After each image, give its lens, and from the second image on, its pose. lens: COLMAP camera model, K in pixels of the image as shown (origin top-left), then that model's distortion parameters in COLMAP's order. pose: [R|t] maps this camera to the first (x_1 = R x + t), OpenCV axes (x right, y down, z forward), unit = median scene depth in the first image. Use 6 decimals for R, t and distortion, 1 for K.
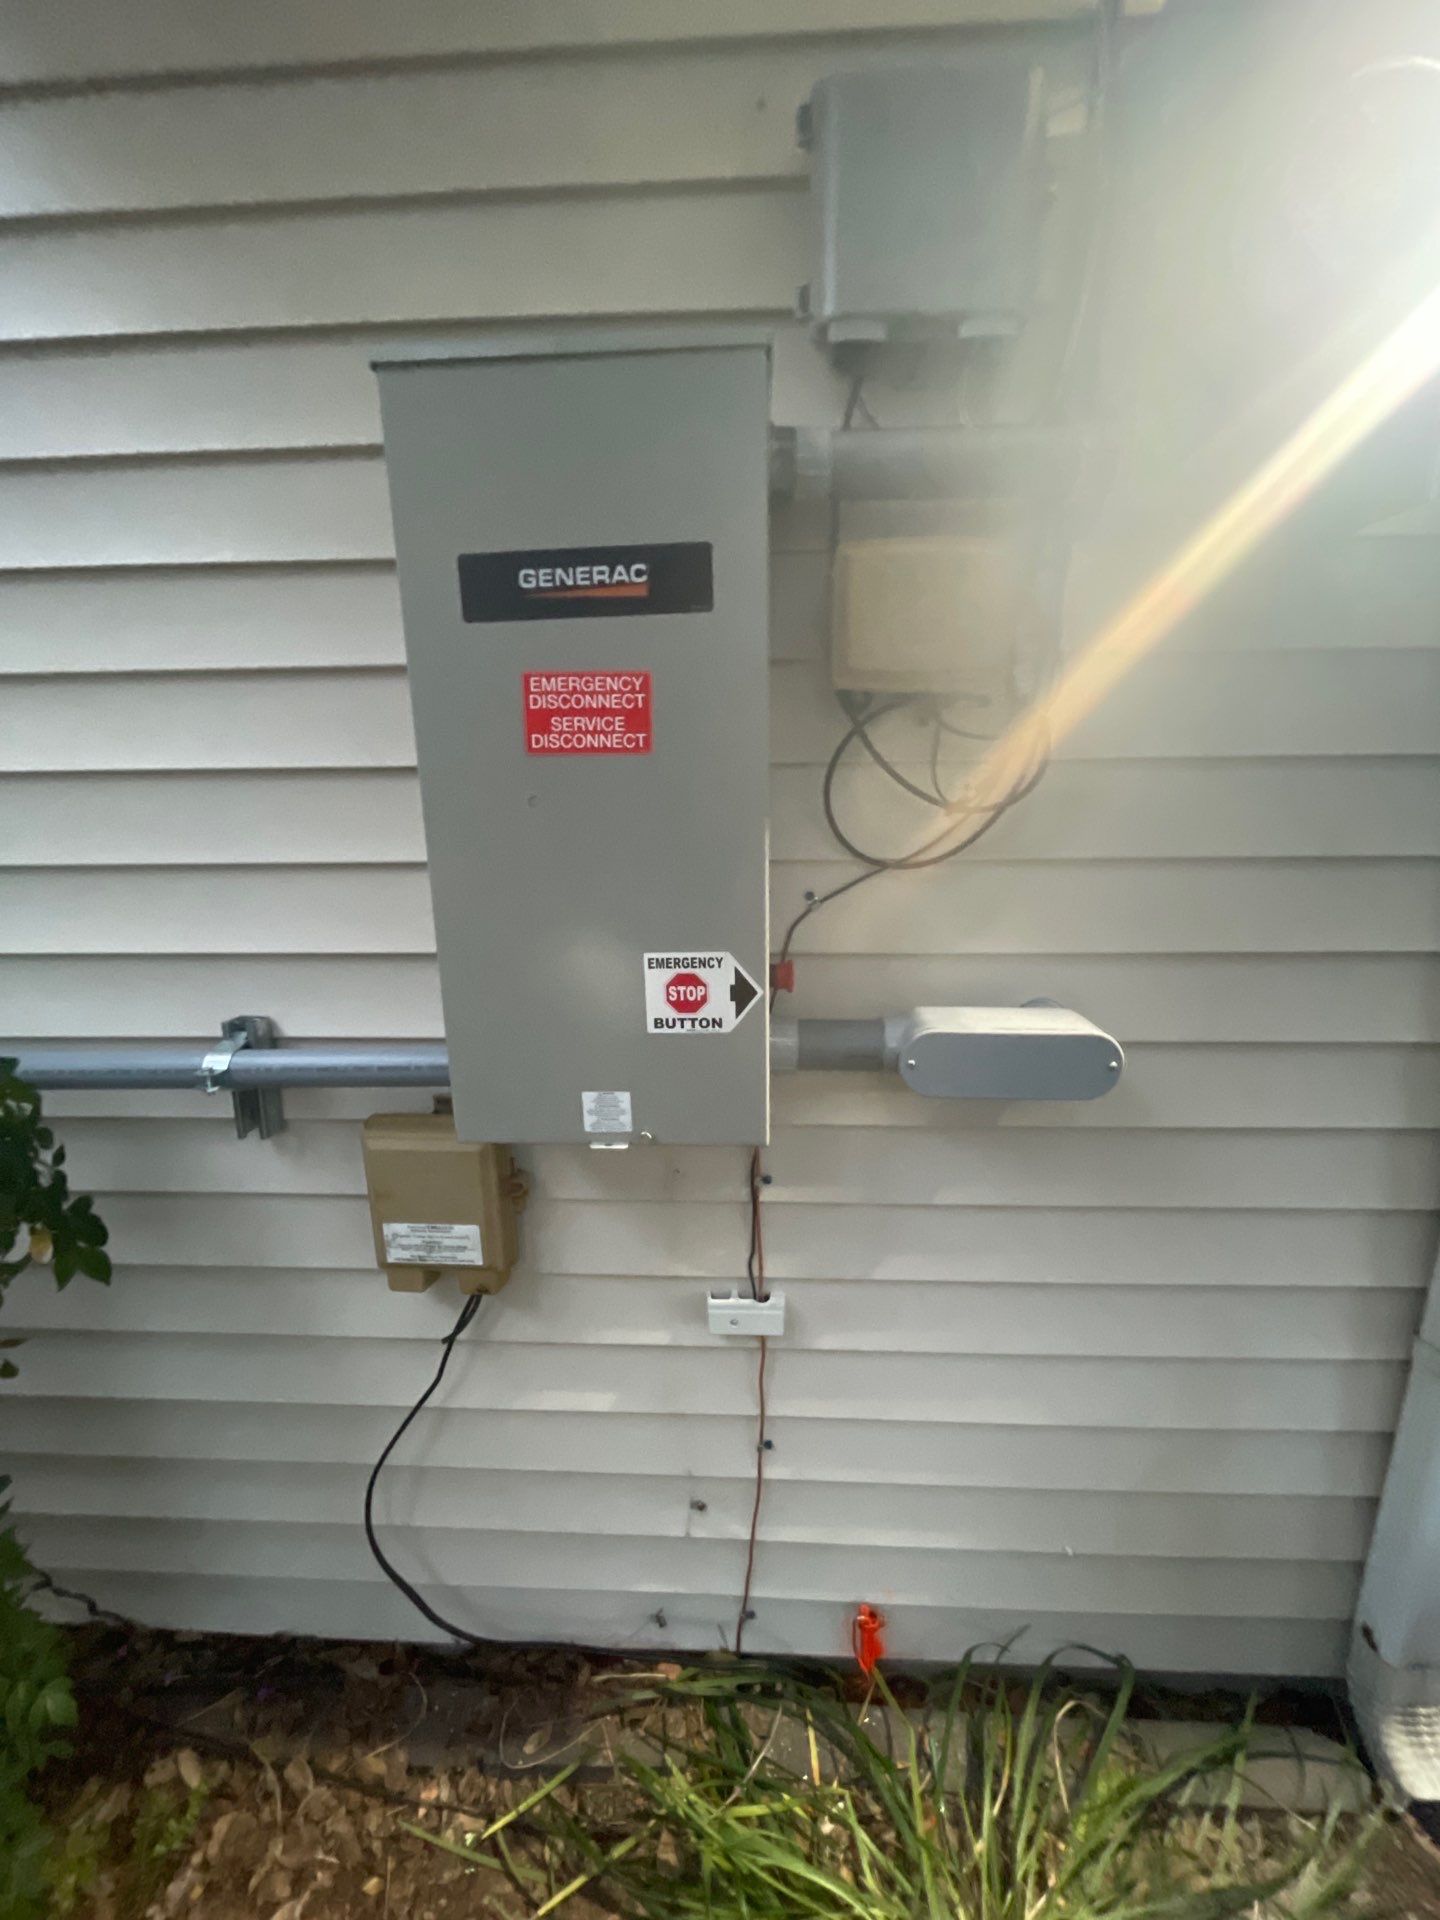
lens RADIAL K [[767.0, 0, 718.7], [0, 767.0, 962.0], [0, 0, 1]] dist [-0.000251, 0.000314]
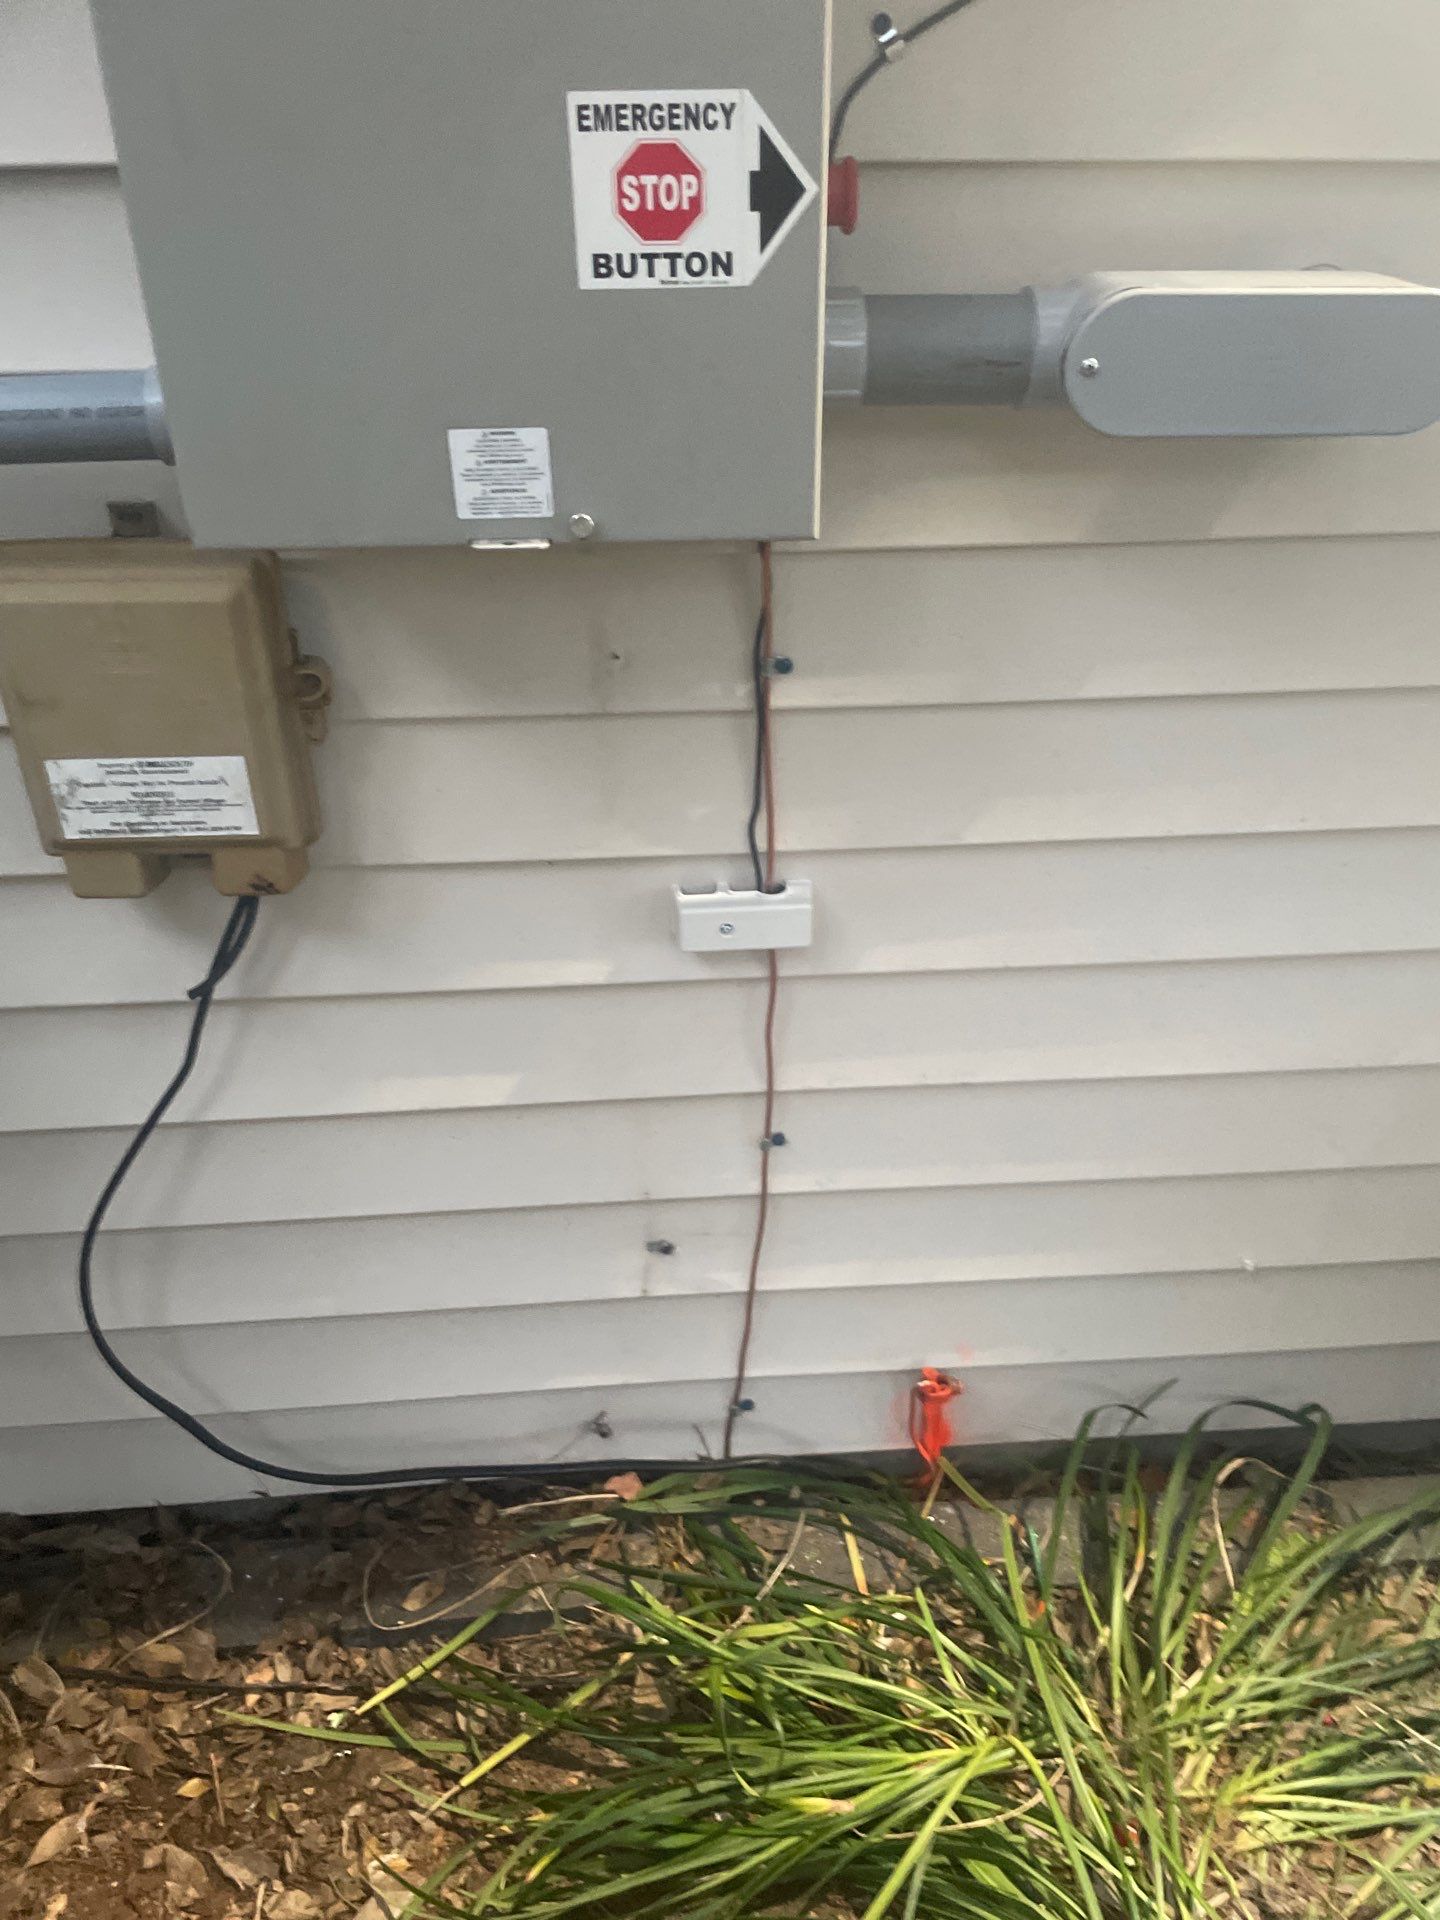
lens RADIAL K [[1435.7, 0, 724.1], [0, 1435.7, 963.4], [0, 0, 1]] dist [0.096088, -0.134380]
pose [[0.991823, -0.056779, 0.114295, -0.104619], [0.020191, 0.954113, 0.298767, 0.179757], [-0.126015, -0.294016, 0.947457, -0.009481]]
